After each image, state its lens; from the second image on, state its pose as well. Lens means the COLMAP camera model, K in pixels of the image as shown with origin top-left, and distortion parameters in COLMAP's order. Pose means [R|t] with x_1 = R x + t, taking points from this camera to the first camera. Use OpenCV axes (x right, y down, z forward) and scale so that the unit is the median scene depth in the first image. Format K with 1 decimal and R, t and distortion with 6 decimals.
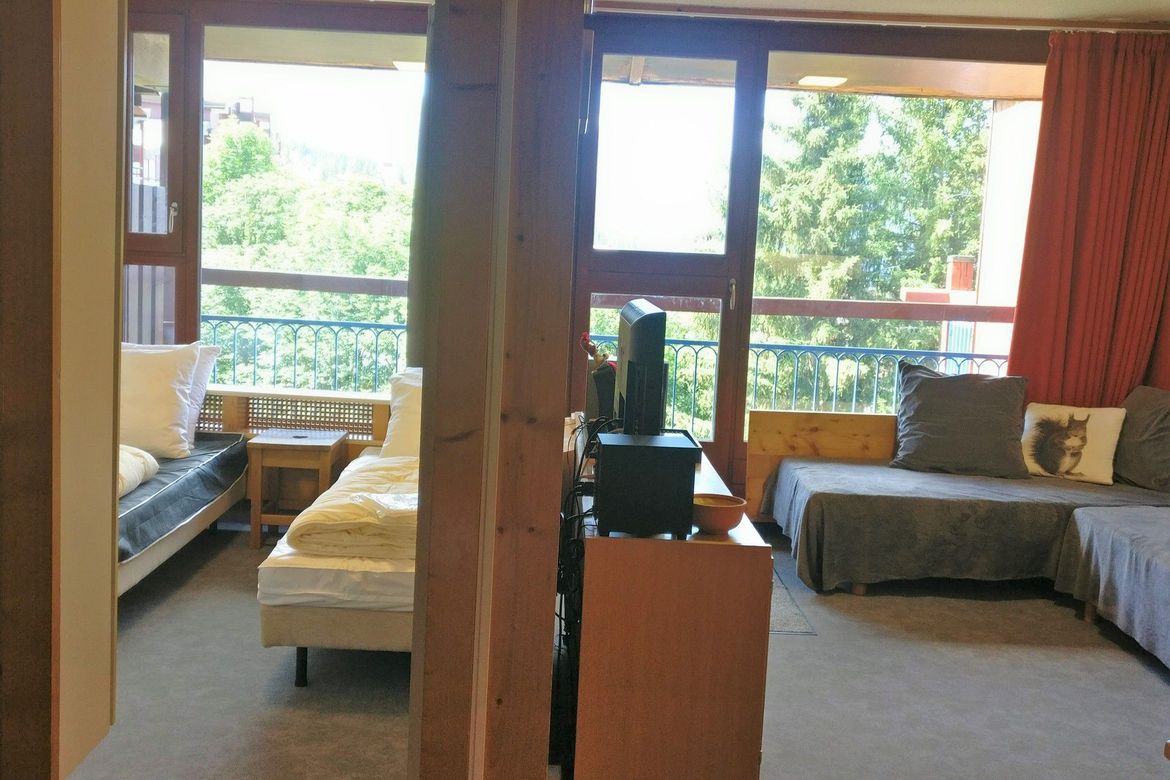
lens RADIAL K [[1335.8, 0, 585.0], [0, 1335.8, 390.0], [0, 0, 1]] dist [-0.015400, -0.021159]
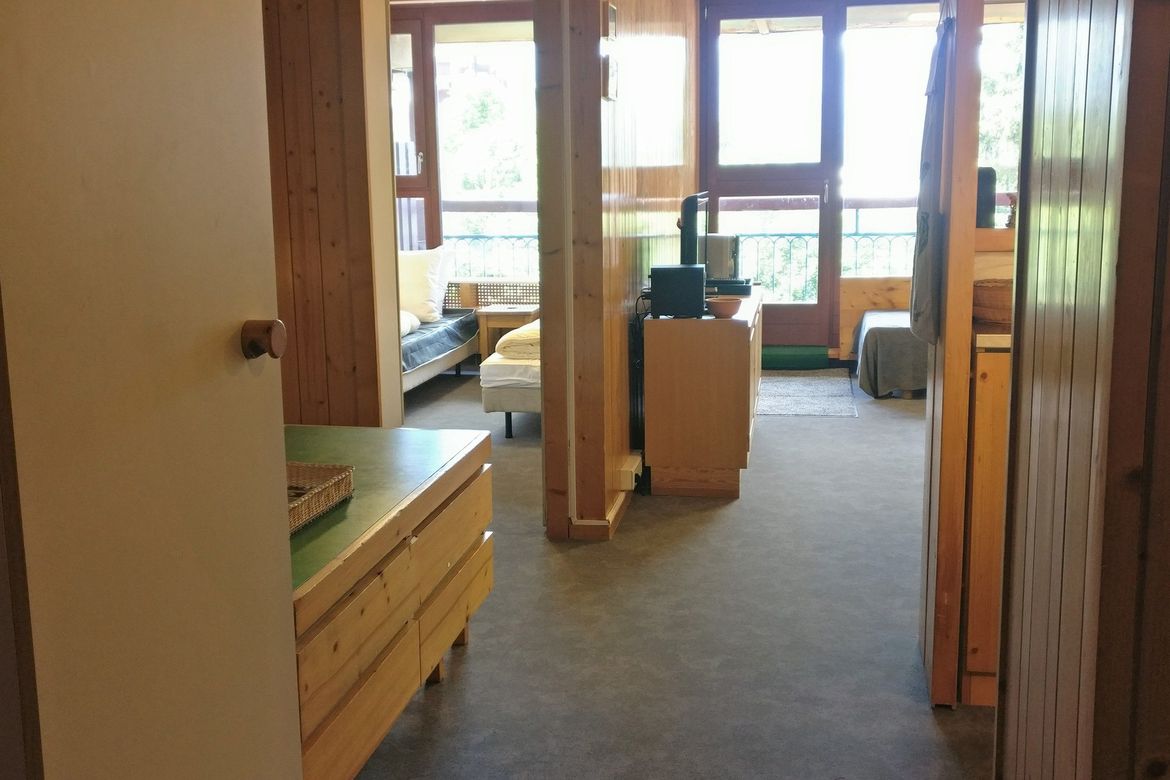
lens RADIAL K [[1335.8, 0, 585.0], [0, 1335.8, 390.0], [0, 0, 1]] dist [-0.015400, -0.021159]
pose [[0.981712, -0.040407, -0.186034, 0.120857], [0.049623, 0.997747, 0.045151, 0.057047], [0.183790, -0.053557, 0.981505, -0.385968]]
